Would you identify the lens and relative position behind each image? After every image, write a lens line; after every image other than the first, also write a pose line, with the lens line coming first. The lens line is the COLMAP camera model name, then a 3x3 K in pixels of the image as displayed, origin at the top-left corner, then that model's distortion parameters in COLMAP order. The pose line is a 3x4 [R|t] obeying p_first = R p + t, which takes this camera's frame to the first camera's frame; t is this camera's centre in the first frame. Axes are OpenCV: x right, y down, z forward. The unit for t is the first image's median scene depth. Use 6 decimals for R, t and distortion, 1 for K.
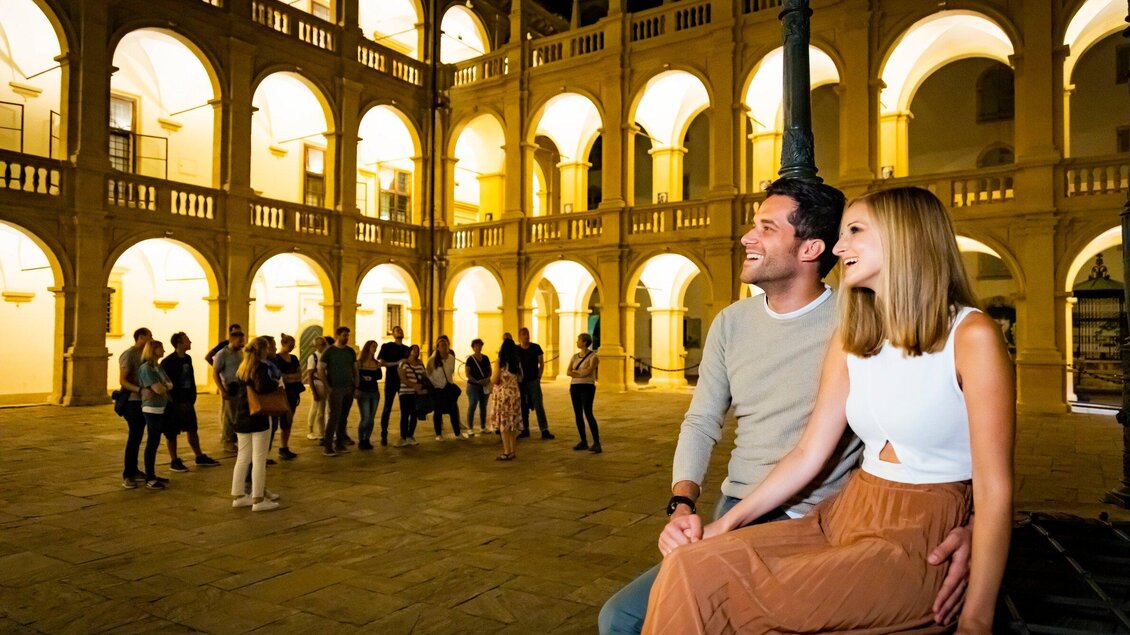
lens RADIAL K [[763.9, 0, 565.0], [0, 763.9, 317.5], [0, 0, 1]] dist [0.020798, 0.001220]
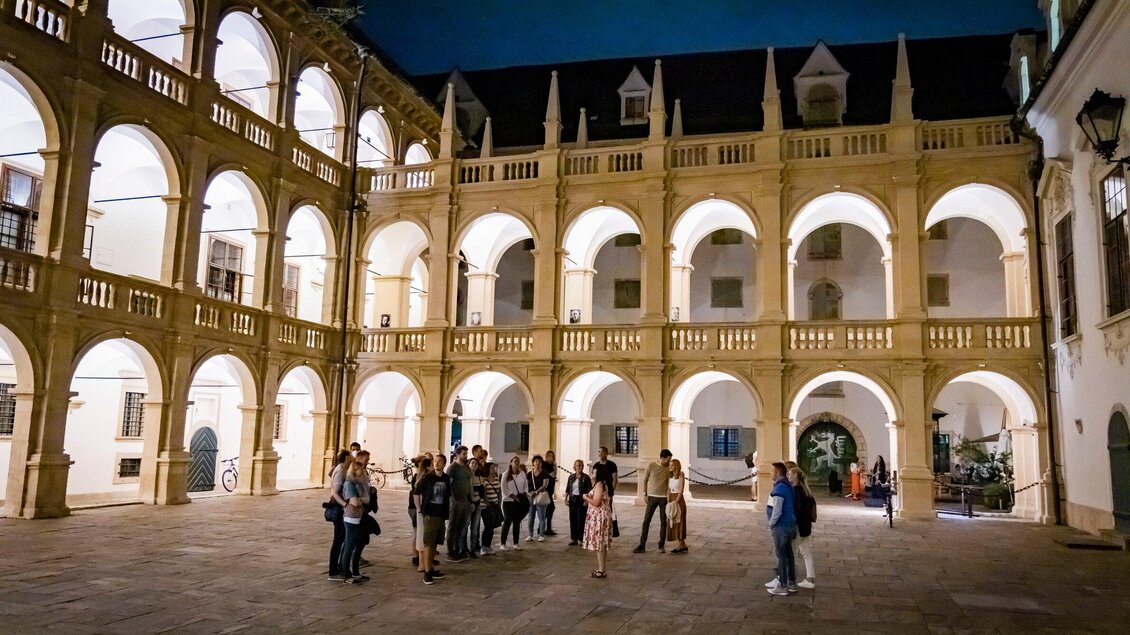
lens RADIAL K [[839.9, 0, 565.0], [0, 839.9, 317.5], [0, 0, 1]] dist [-0.003095, 0.002196]
pose [[0.959020, 0.058593, 0.277212, -0.227287], [-0.027350, 0.992959, -0.115260, -0.018922], [-0.282014, 0.102955, 0.953870, -0.119522]]
